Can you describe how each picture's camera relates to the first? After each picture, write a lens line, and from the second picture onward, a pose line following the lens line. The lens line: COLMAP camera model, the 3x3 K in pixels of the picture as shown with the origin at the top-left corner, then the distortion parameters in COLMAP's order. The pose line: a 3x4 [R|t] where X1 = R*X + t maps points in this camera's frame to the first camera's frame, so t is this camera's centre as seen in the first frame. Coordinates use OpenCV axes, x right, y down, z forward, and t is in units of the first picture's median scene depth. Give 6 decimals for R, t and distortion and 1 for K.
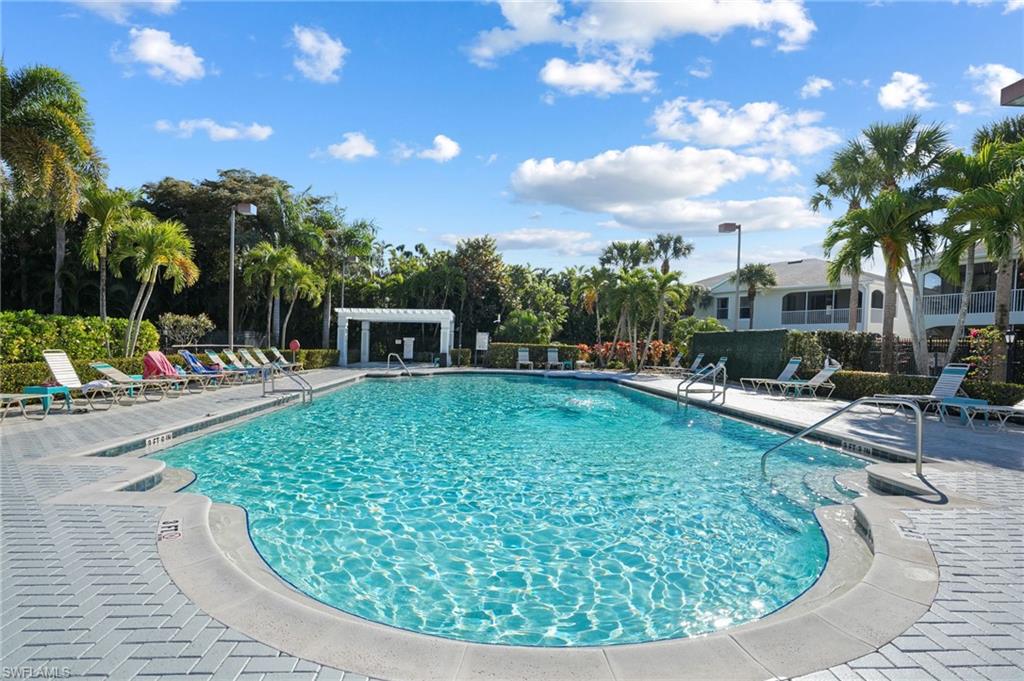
lens RADIAL K [[517.3, 0, 512.0], [0, 517.3, 340.5], [0, 0, 1]] dist [-0.000753, -0.000063]
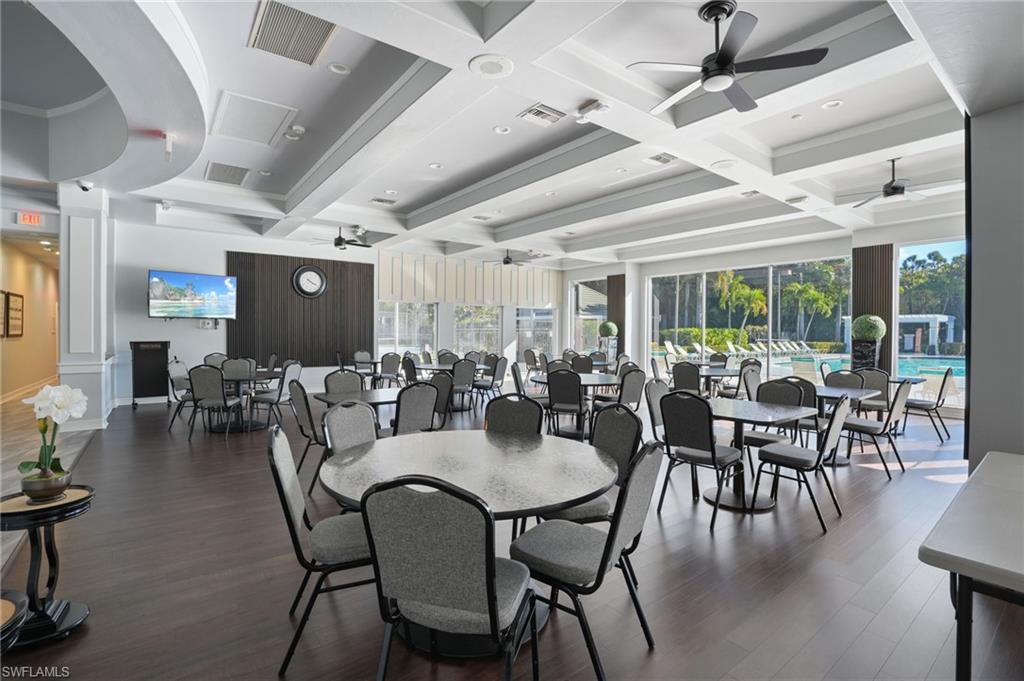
lens RADIAL K [[464.7, 0, 512.0], [0, 464.7, 340.5], [0, 0, 1]] dist [-0.000606, -0.000135]
pose [[0.557375, 0.000805, -0.830260, 0.314418], [0.007501, 0.999954, 0.006006, -0.005356], [0.830227, -0.009575, 0.557343, -0.718973]]
